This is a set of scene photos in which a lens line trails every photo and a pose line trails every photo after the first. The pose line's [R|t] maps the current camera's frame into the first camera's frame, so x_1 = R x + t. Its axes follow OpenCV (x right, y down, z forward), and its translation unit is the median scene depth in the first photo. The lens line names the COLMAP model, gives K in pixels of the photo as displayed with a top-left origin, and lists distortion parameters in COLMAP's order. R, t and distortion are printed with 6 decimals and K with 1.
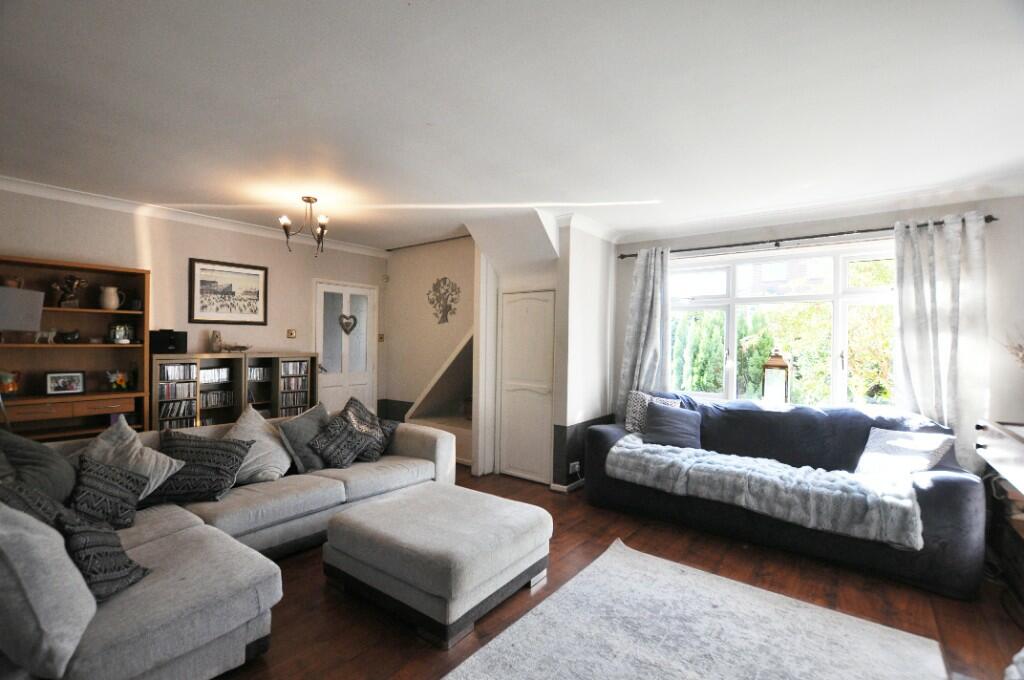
lens RADIAL K [[451.4, 0, 510.5], [0, 451.4, 338.9], [0, 0, 1]] dist [-0.028957, 0.001970]
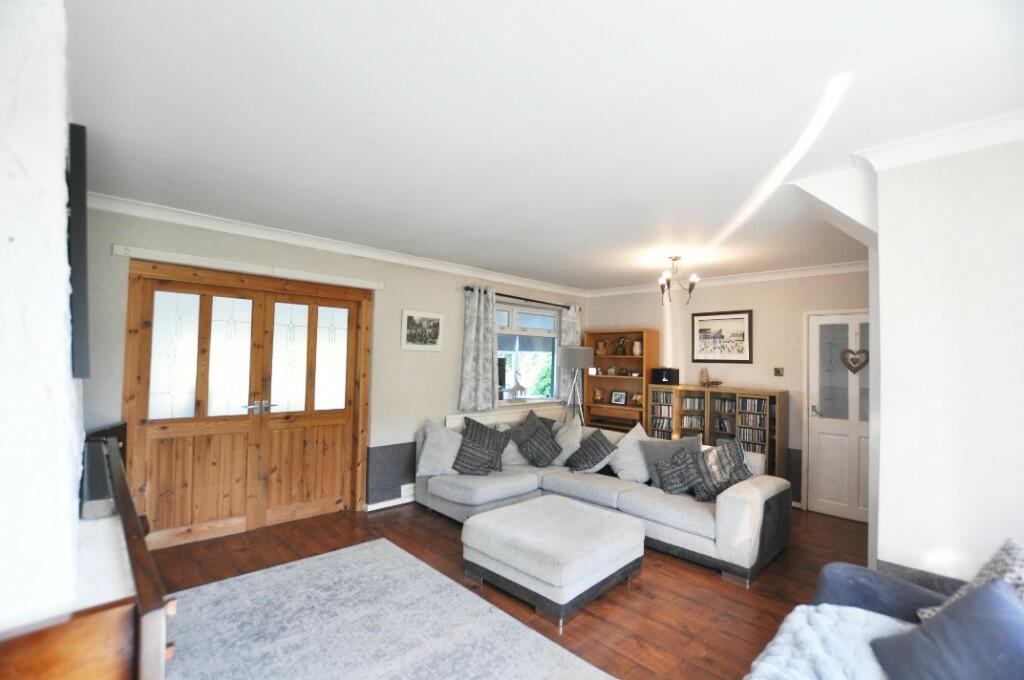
lens RADIAL K [[451.4, 0, 509.0], [0, 451.4, 345.8], [0, 0, 1]] dist [-0.028957, 0.001970]
pose [[-0.136009, -0.043016, -0.989773, 0.671038], [-0.017985, 0.999000, -0.040945, -0.020826], [0.990544, 0.012232, -0.136647, 0.638845]]
